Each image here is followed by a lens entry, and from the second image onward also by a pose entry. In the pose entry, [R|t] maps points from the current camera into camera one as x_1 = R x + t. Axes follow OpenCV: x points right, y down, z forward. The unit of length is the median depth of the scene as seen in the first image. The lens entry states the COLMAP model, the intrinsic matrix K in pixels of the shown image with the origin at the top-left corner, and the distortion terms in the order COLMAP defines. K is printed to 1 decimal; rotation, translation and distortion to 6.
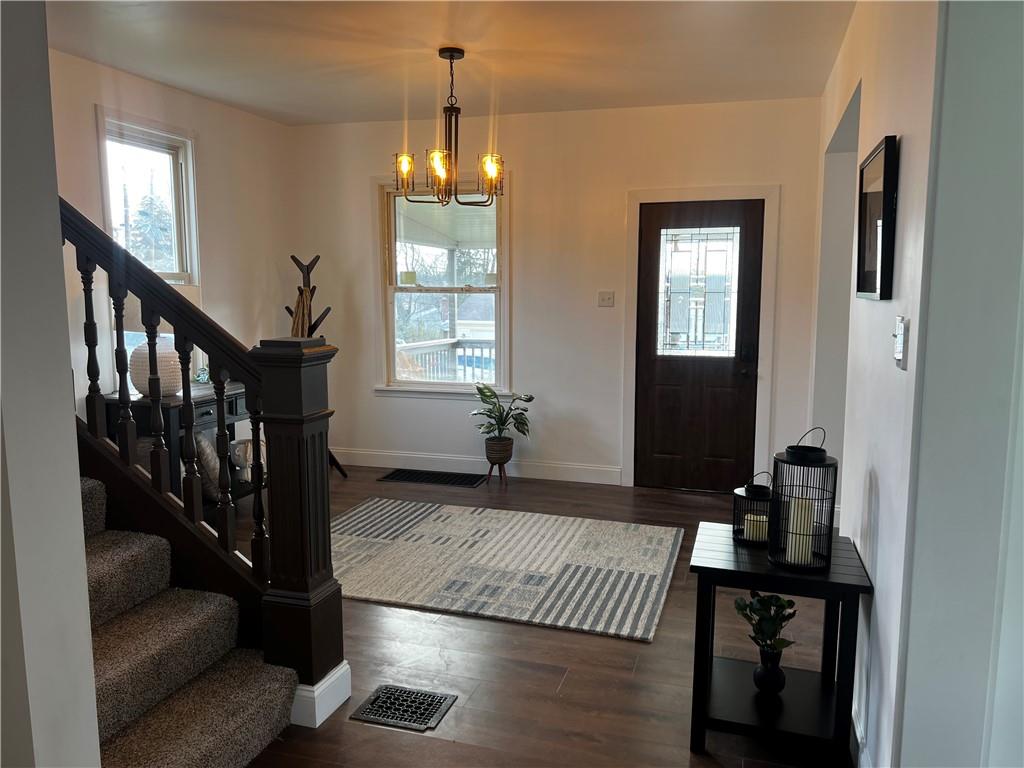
lens RADIAL K [[765.1, 0, 516.0], [0, 765.1, 381.9], [0, 0, 1]] dist [0.061898, -0.068853]
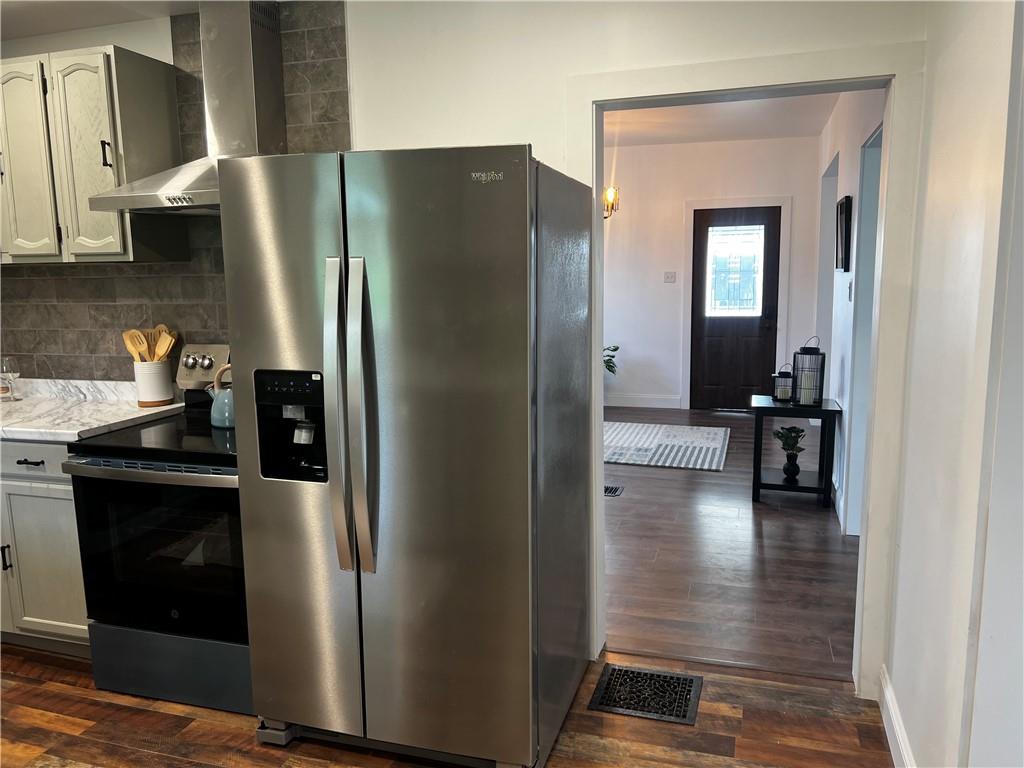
lens RADIAL K [[765.1, 0, 516.0], [0, 765.1, 381.9], [0, 0, 1]] dist [0.061898, -0.068853]
pose [[0.999841, -0.015714, -0.008450, -0.190728], [0.015867, 0.999705, 0.018385, 0.066863], [0.008159, -0.018517, 0.999795, -0.519375]]
